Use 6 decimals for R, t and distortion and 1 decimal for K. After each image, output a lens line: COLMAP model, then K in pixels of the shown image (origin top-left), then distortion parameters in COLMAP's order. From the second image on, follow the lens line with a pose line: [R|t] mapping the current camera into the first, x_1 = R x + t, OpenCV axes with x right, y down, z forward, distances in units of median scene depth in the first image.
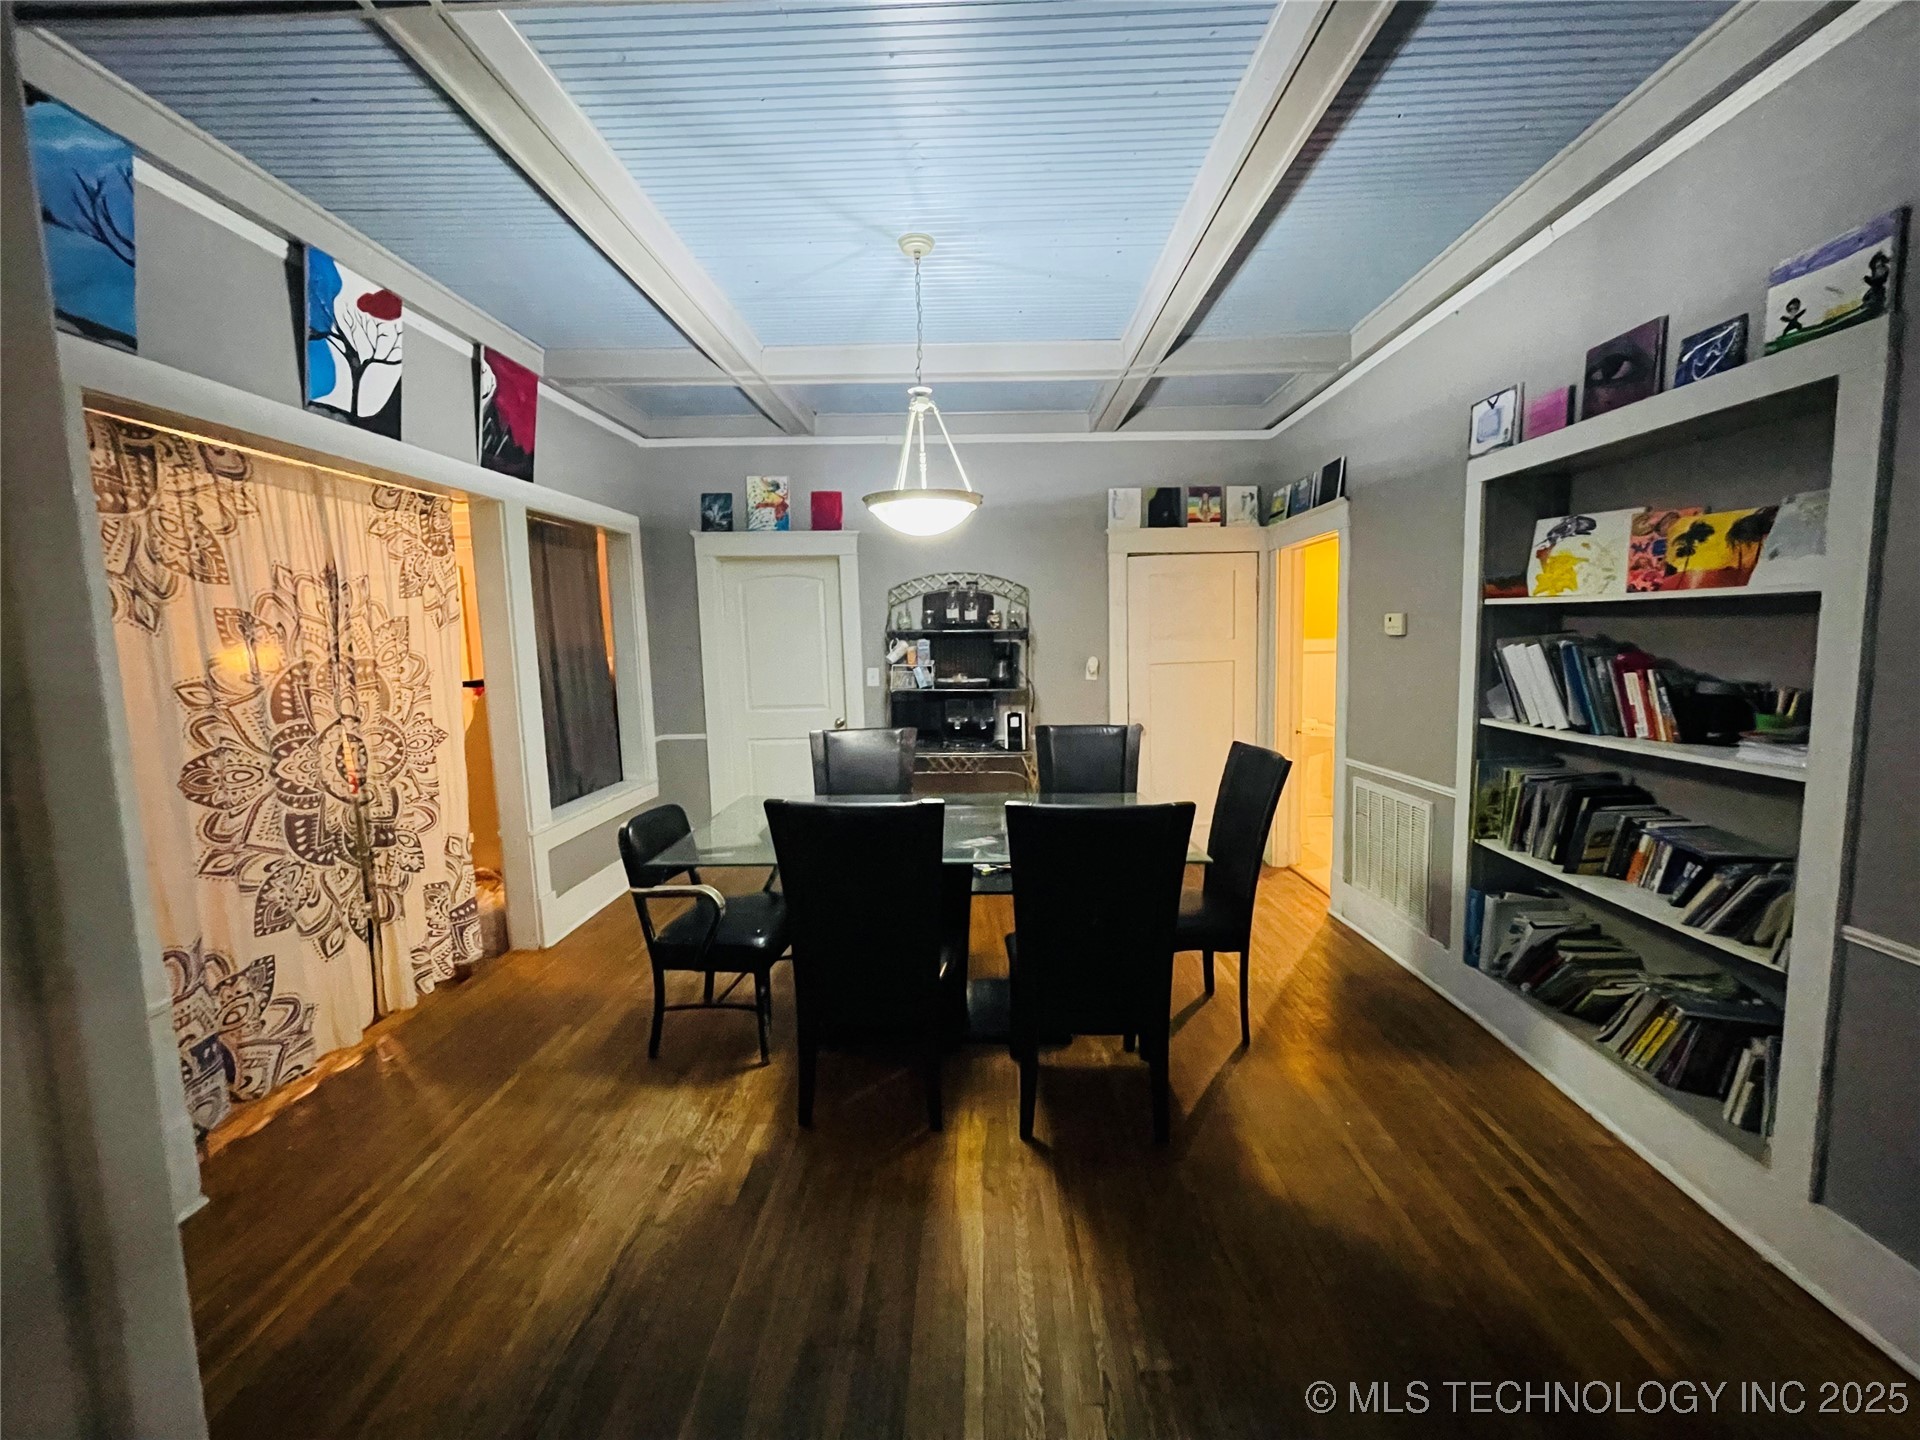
lens RADIAL K [[780.9, 0, 960.5], [0, 780.9, 711.0], [0, 0, 1]] dist [0.000872, 0.000162]
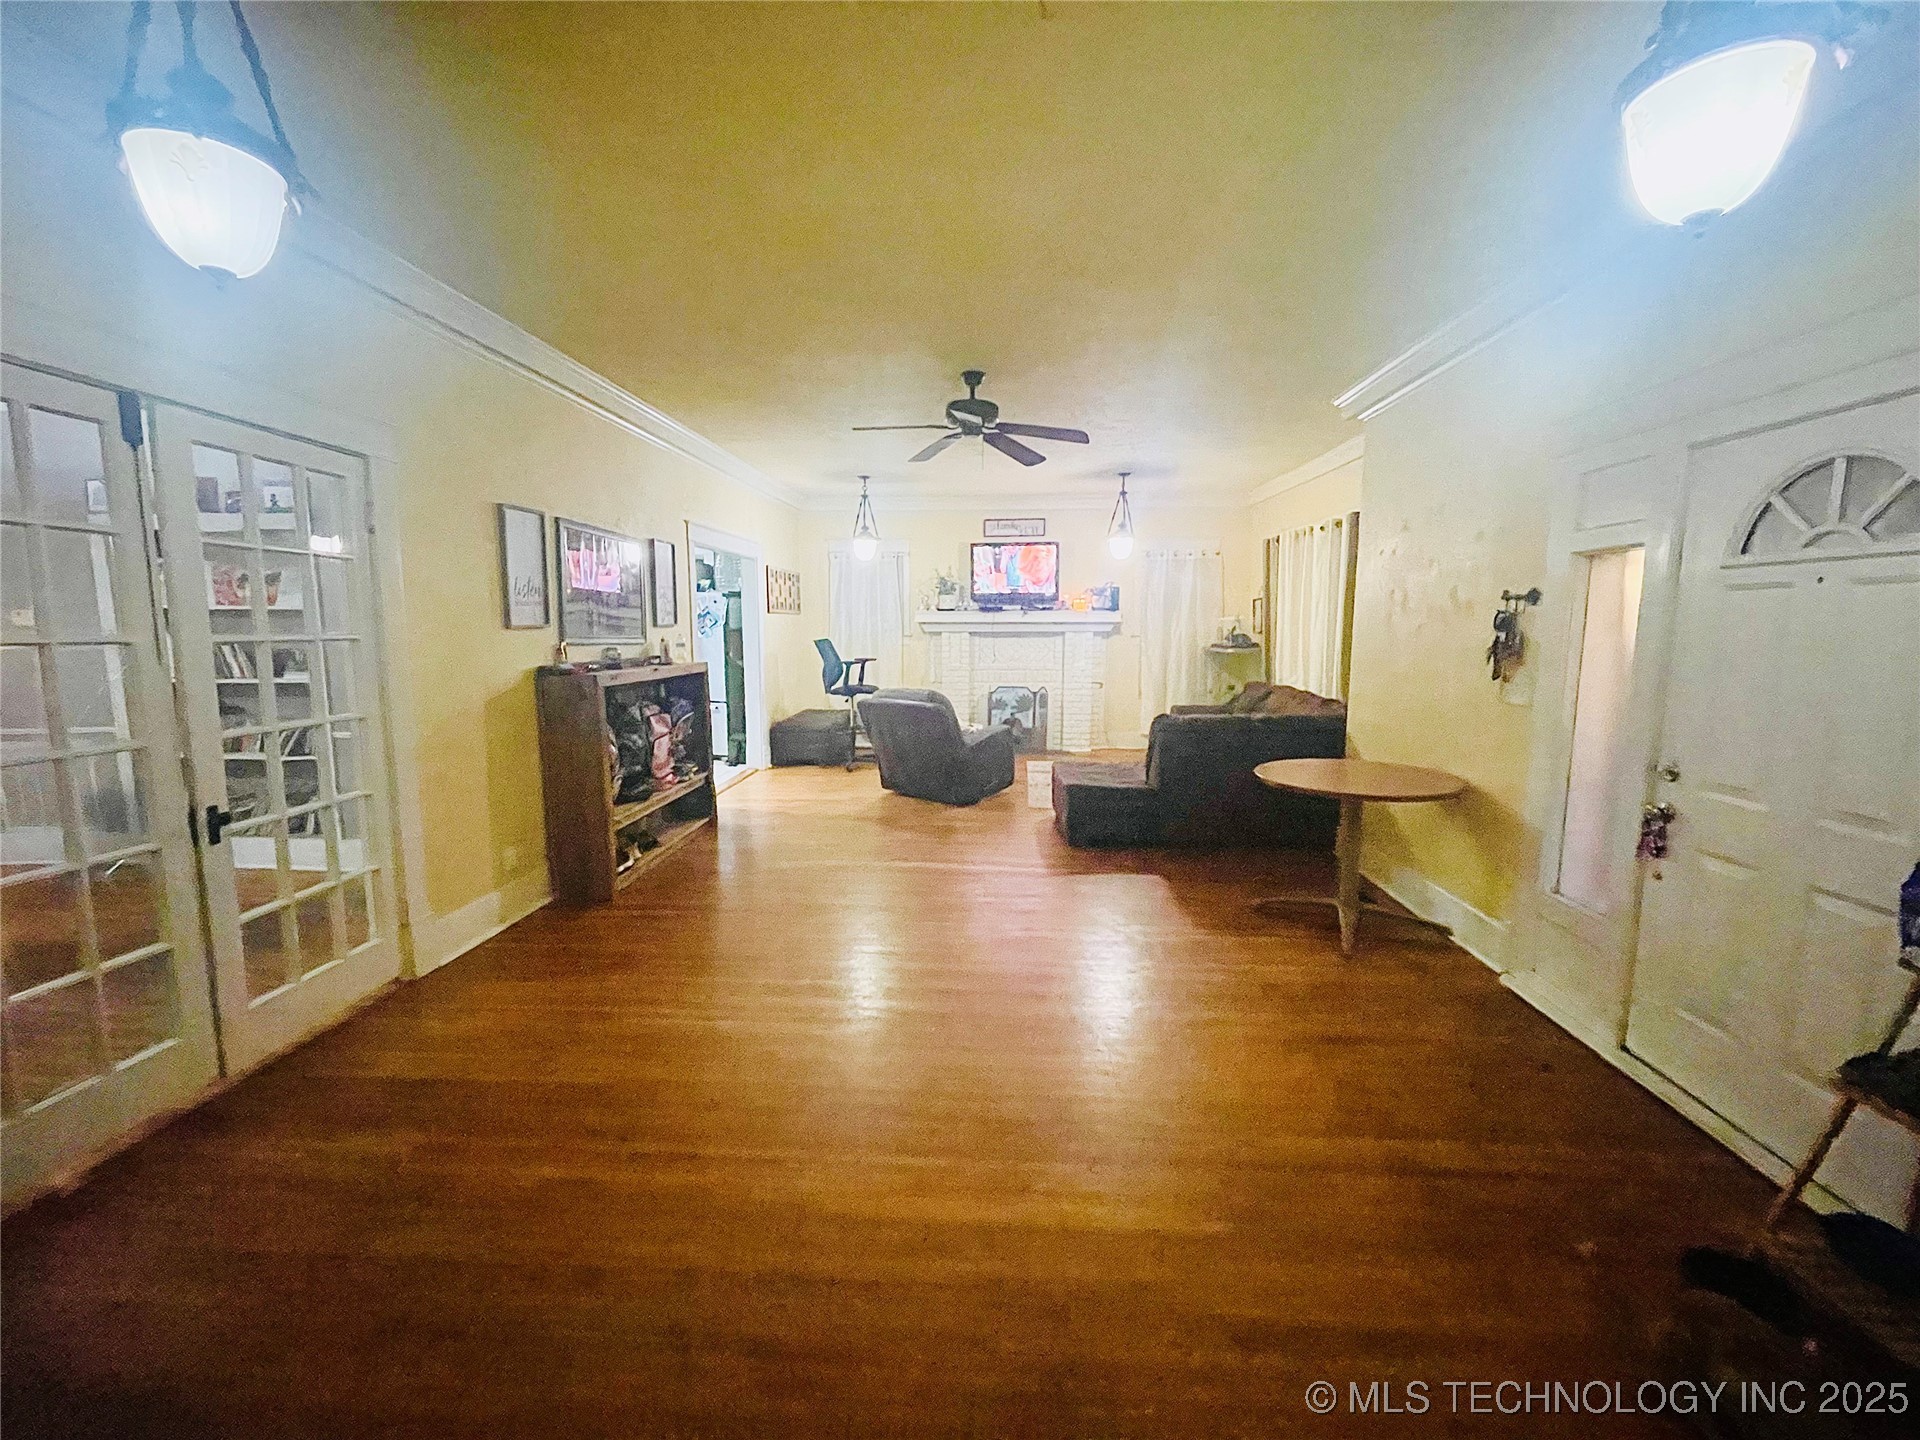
lens RADIAL K [[780.9, 0, 955.7], [0, 780.9, 721.1], [0, 0, 1]] dist [0.000872, 0.000162]
pose [[0.044877, -0.106416, 0.993308, -1.234534], [0.103136, 0.989491, 0.101347, 0.153737], [-0.993654, 0.097898, 0.055380, -1.096193]]
